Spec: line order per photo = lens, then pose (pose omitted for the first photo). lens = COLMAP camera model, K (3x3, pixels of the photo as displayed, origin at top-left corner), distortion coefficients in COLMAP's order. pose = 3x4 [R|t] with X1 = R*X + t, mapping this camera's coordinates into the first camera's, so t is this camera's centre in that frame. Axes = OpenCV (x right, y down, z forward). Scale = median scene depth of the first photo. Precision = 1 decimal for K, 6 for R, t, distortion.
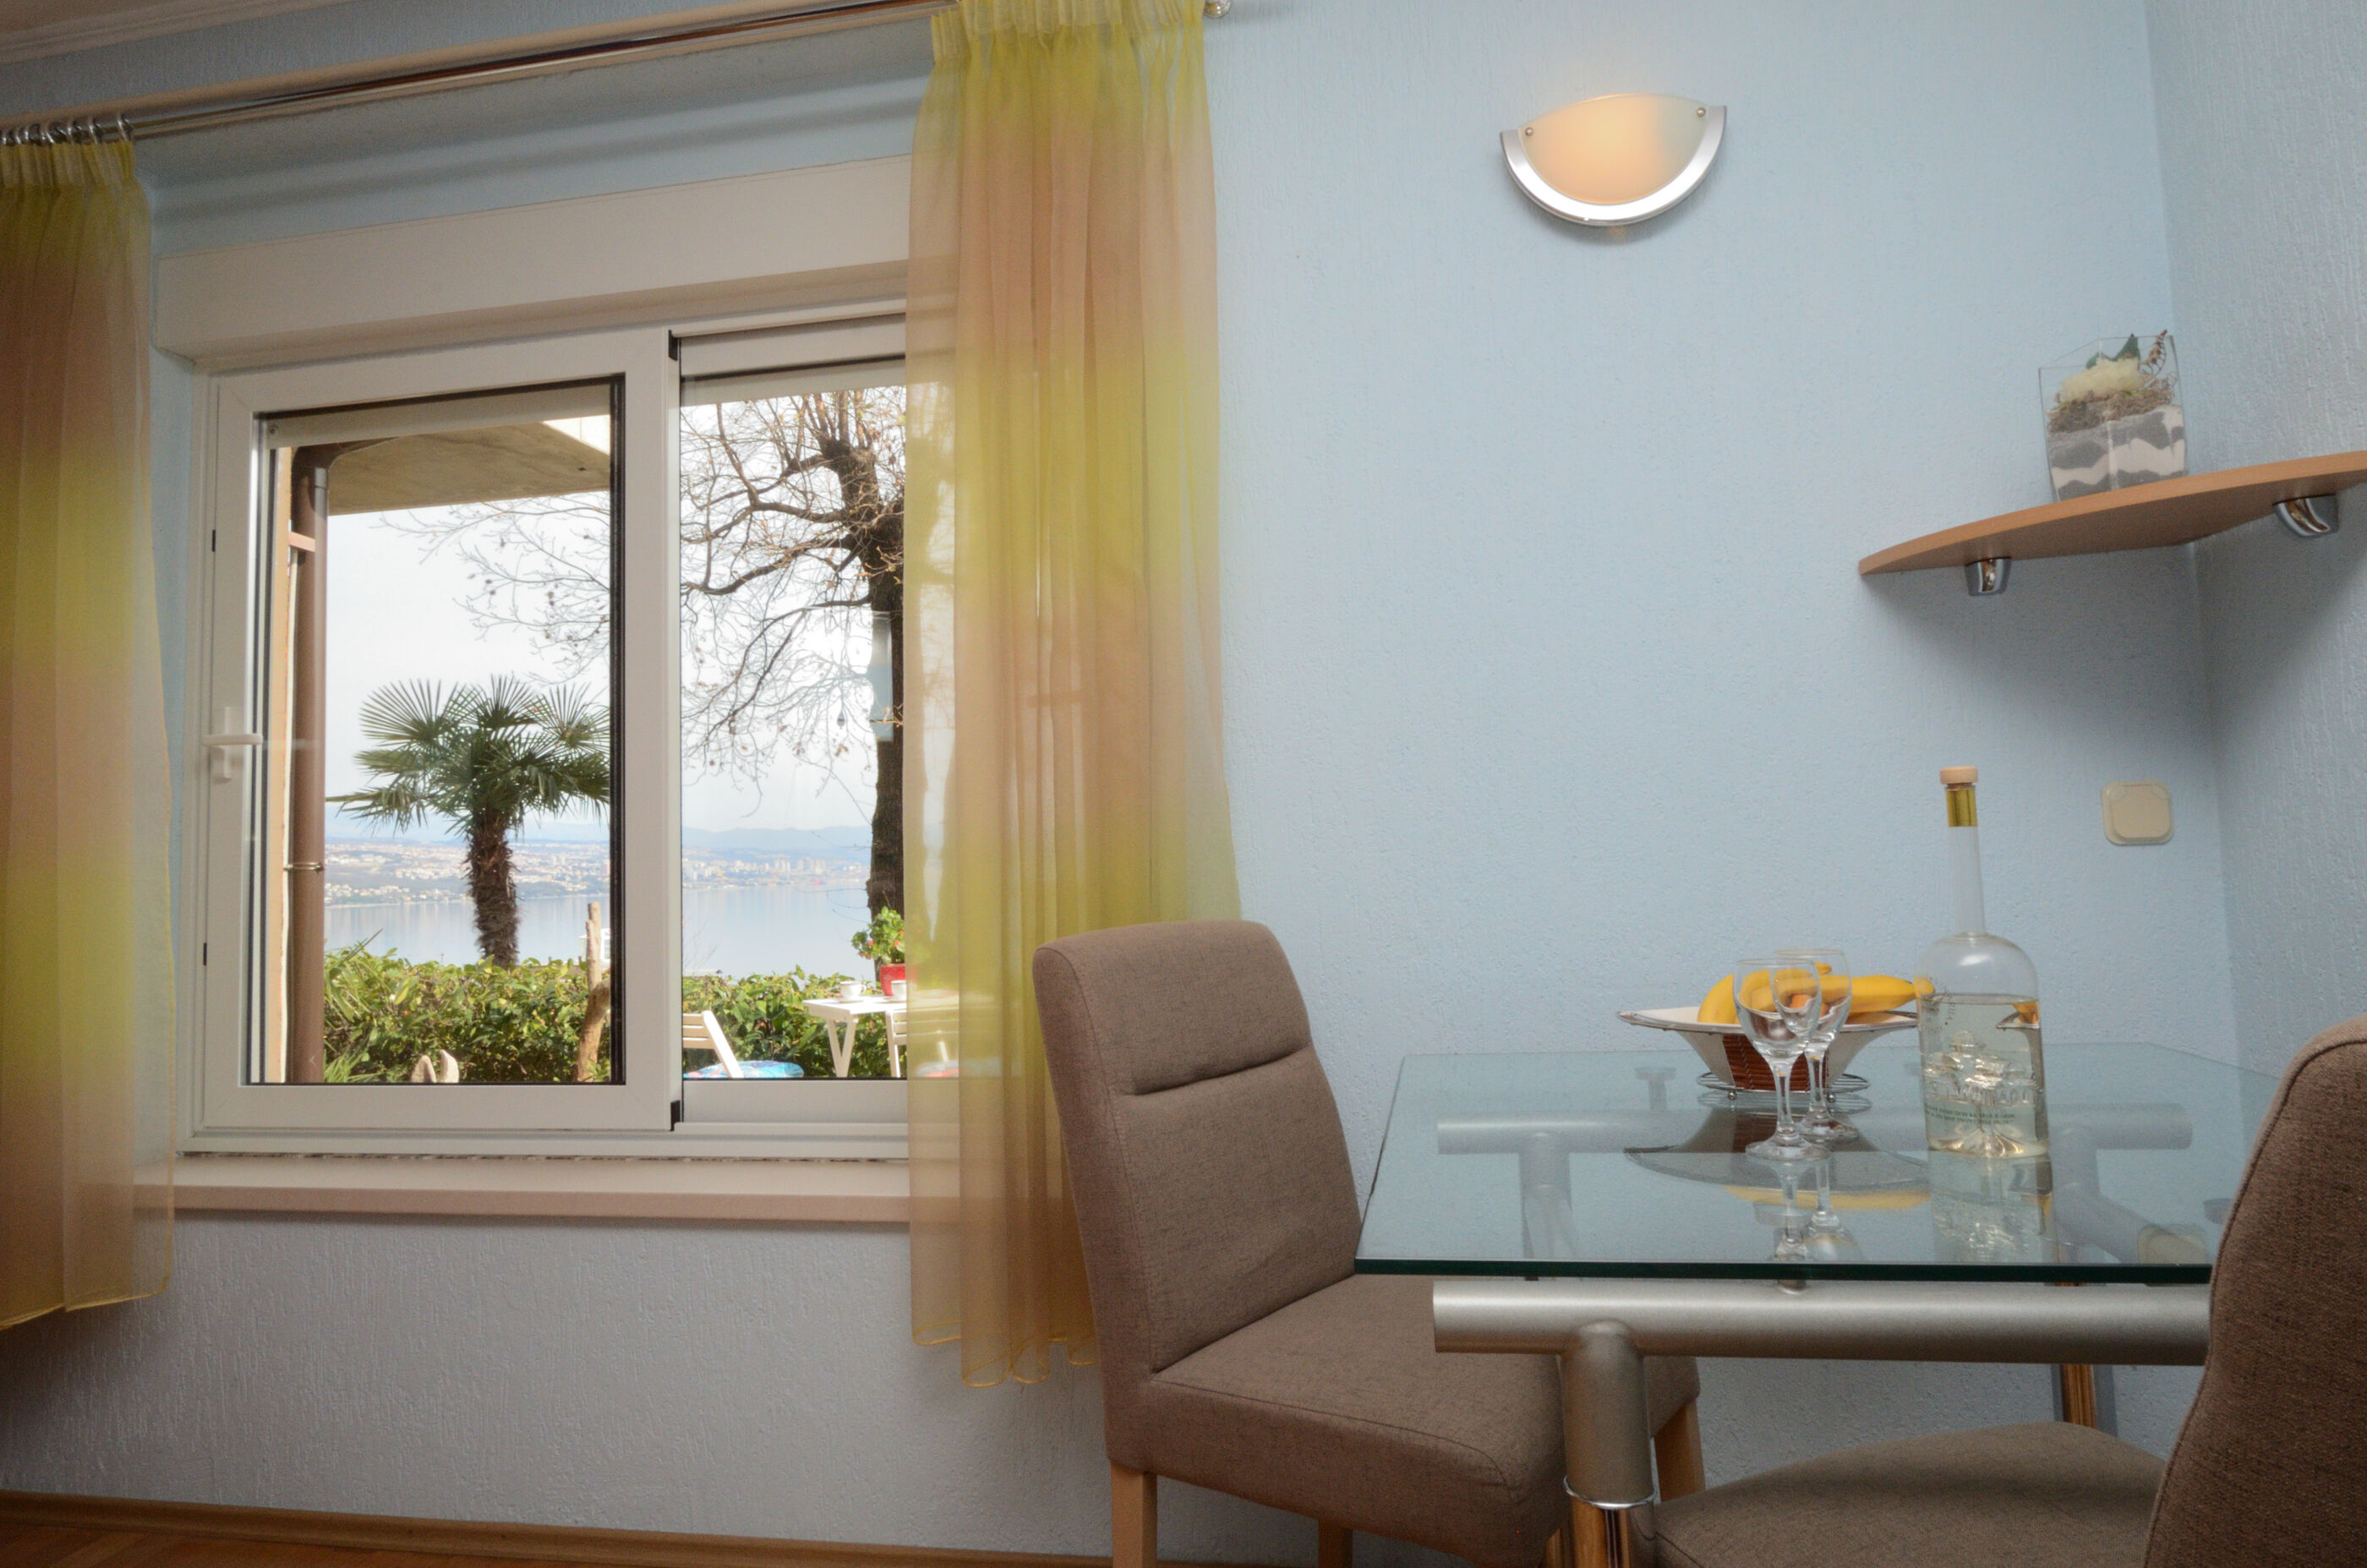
lens RADIAL K [[1329.0, 0, 1199.5], [0, 1329.0, 773.5], [0, 0, 1]] dist [-0.008469, -0.001252]
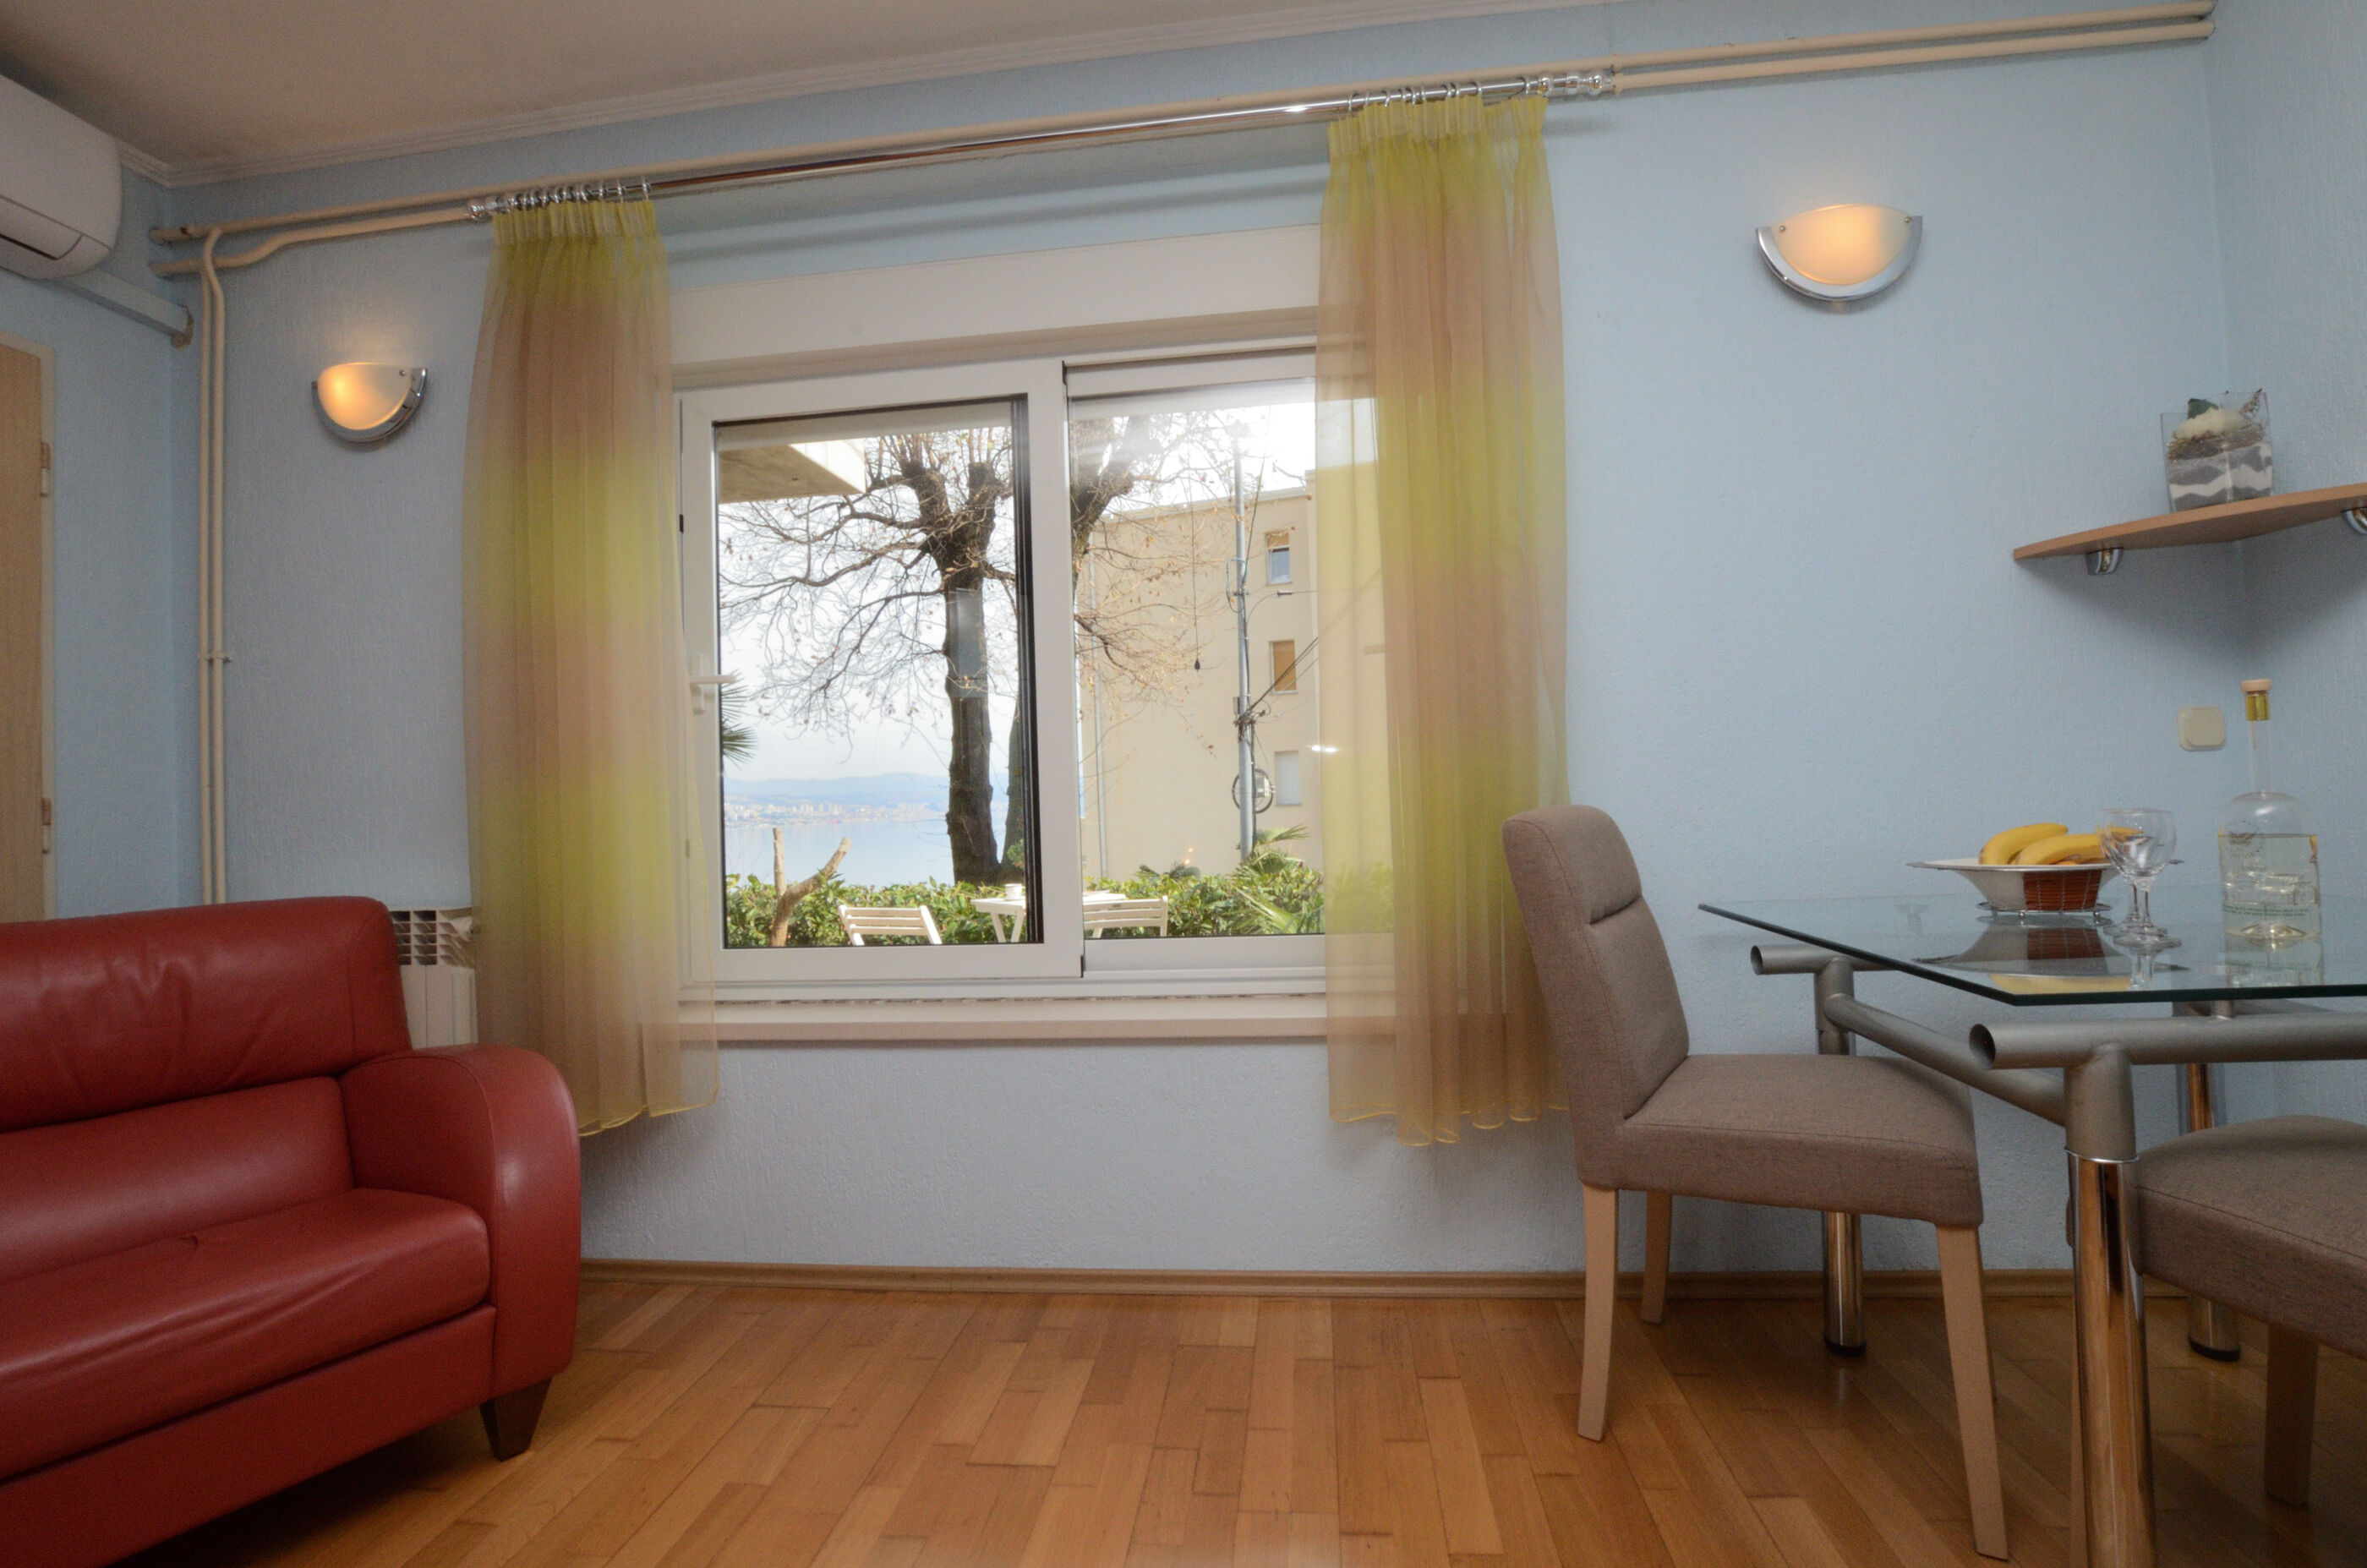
lens RADIAL K [[1043.0, 0, 1204.1], [0, 1043.0, 778.7], [0, 0, 1]] dist [-0.034265, 0.005967]
pose [[0.998027, -0.003191, 0.062699, -0.111413], [0.000531, 0.999101, 0.042395, 0.009444], [-0.062778, -0.042278, 0.997132, -0.009148]]
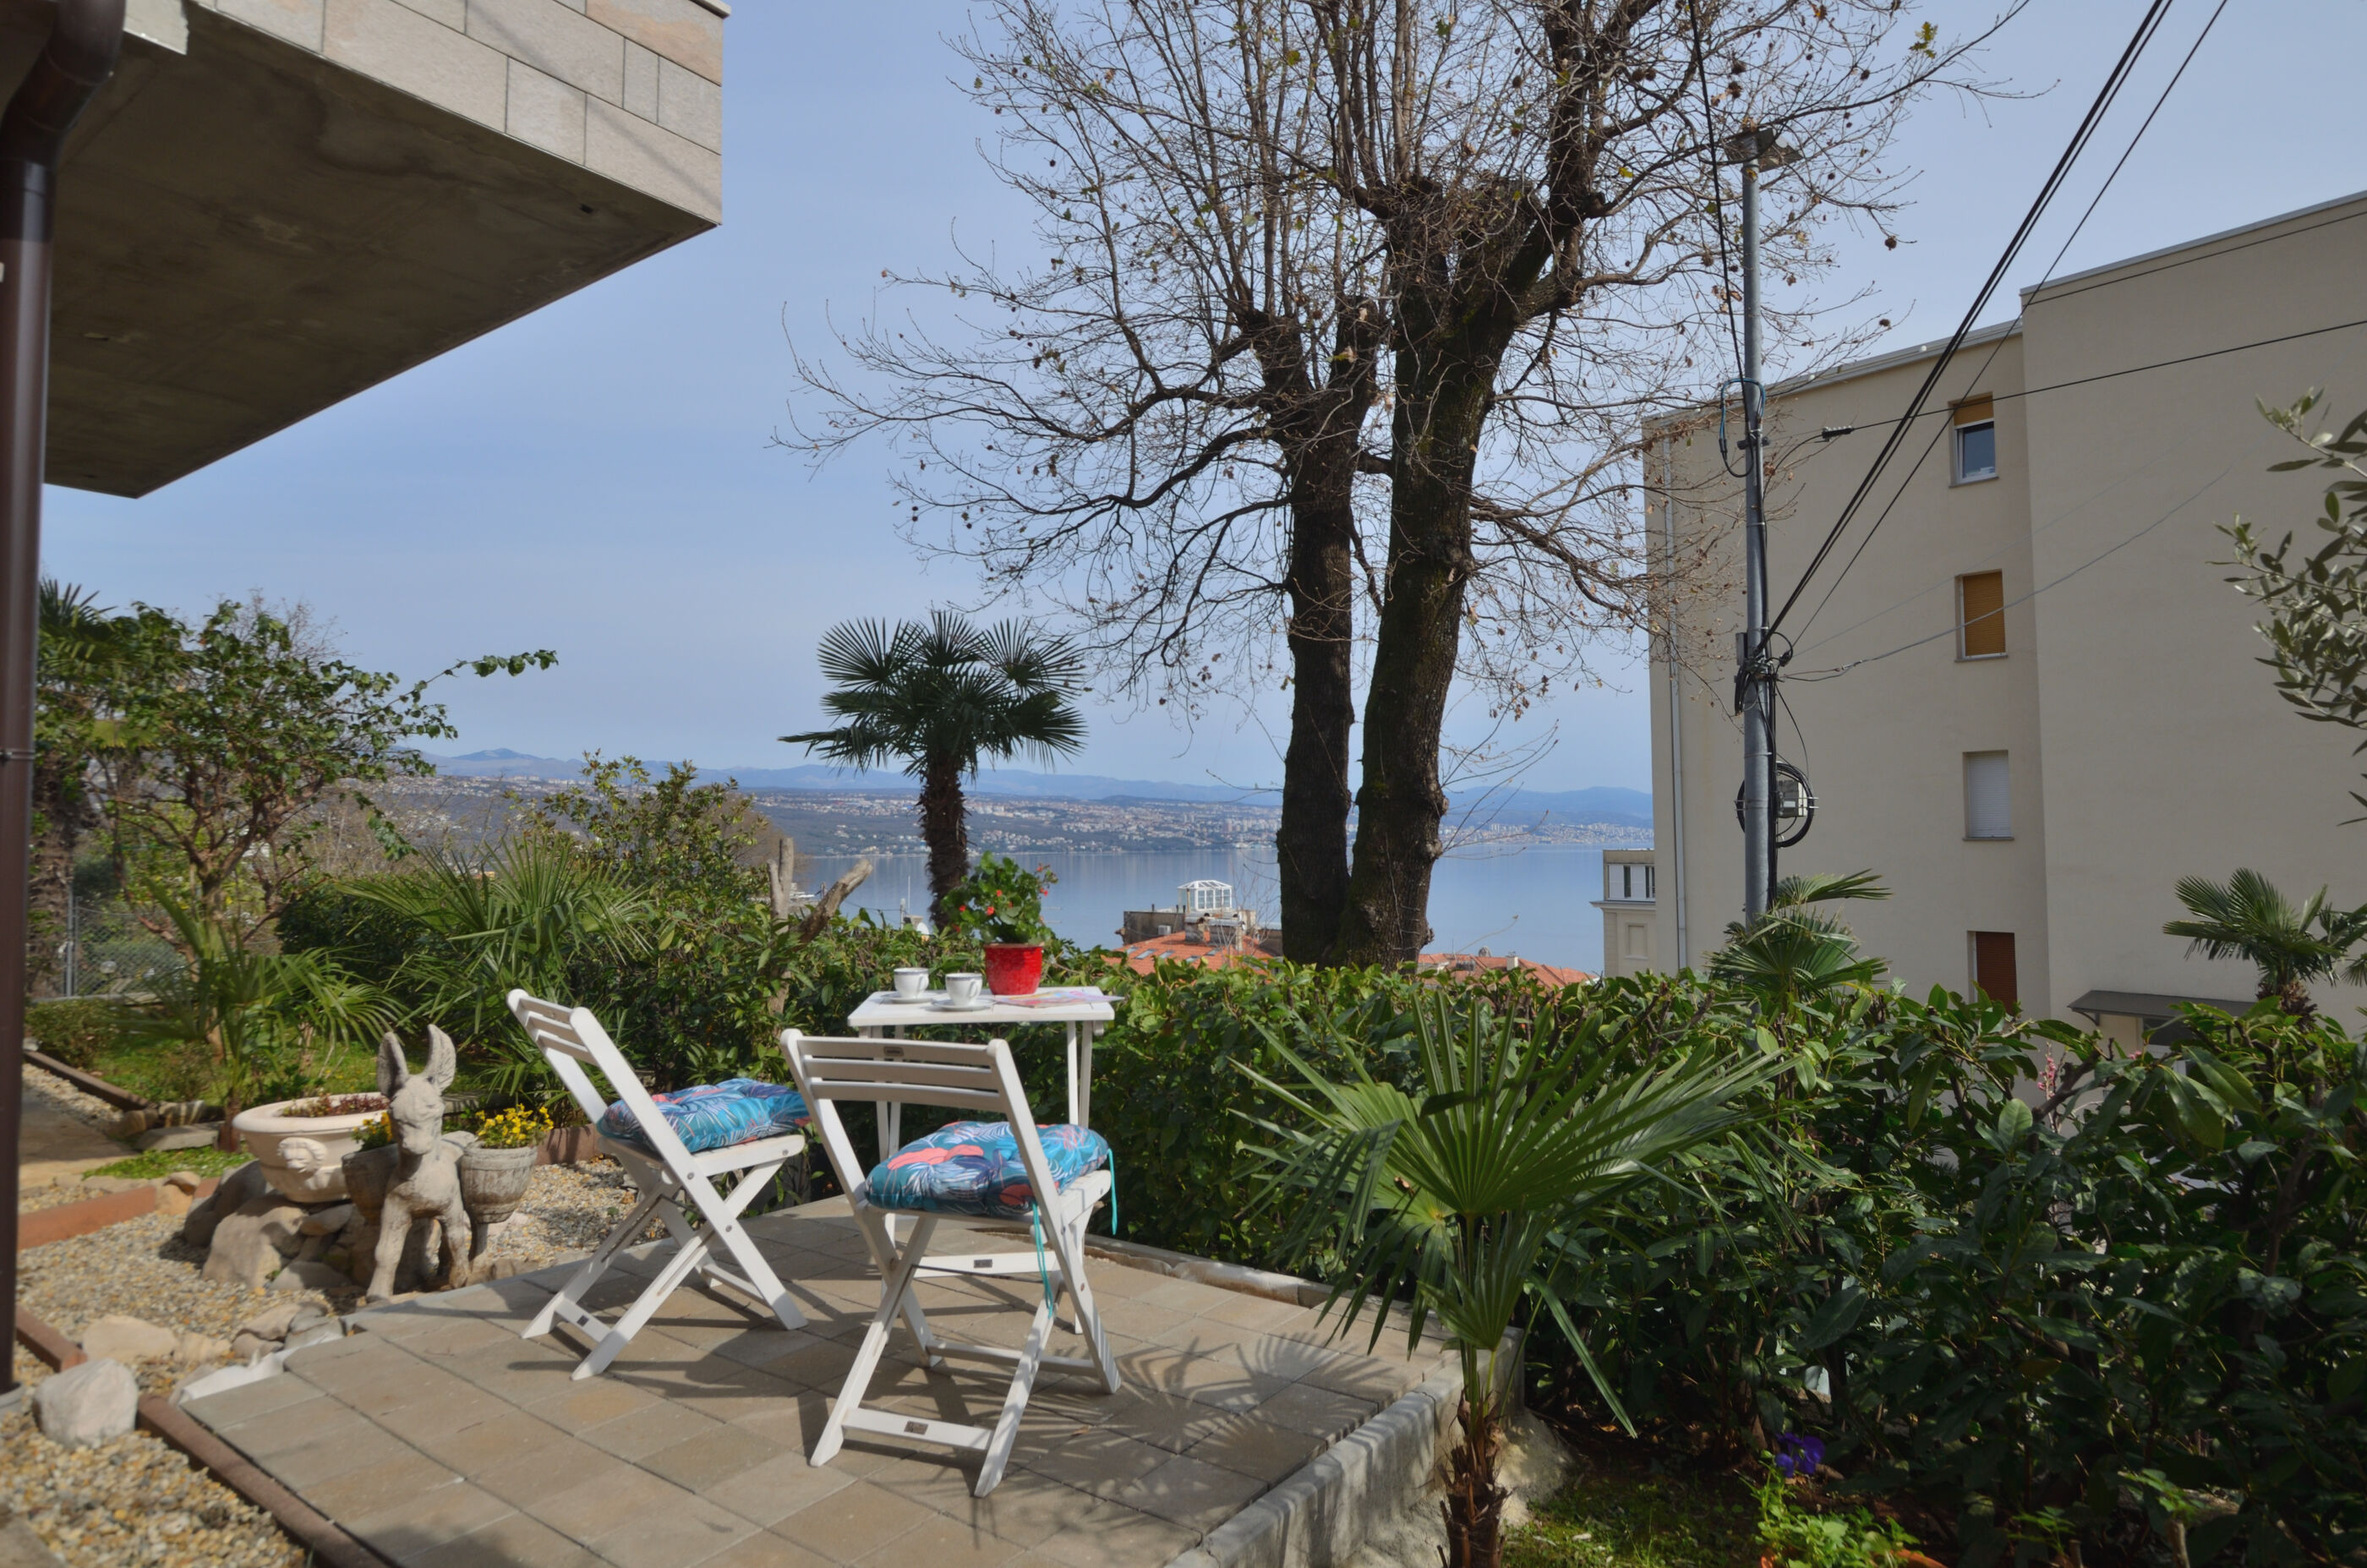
lens RADIAL K [[1314.4, 0, 1217.7], [0, 1314.4, 769.8], [0, 0, 1]] dist [-0.011792, -0.002439]
pose [[0.909206, 0.004547, -0.416321, 0.094727], [0.005071, 0.999745, 0.021995, 0.040522], [0.416315, -0.022110, 0.908952, 0.397673]]
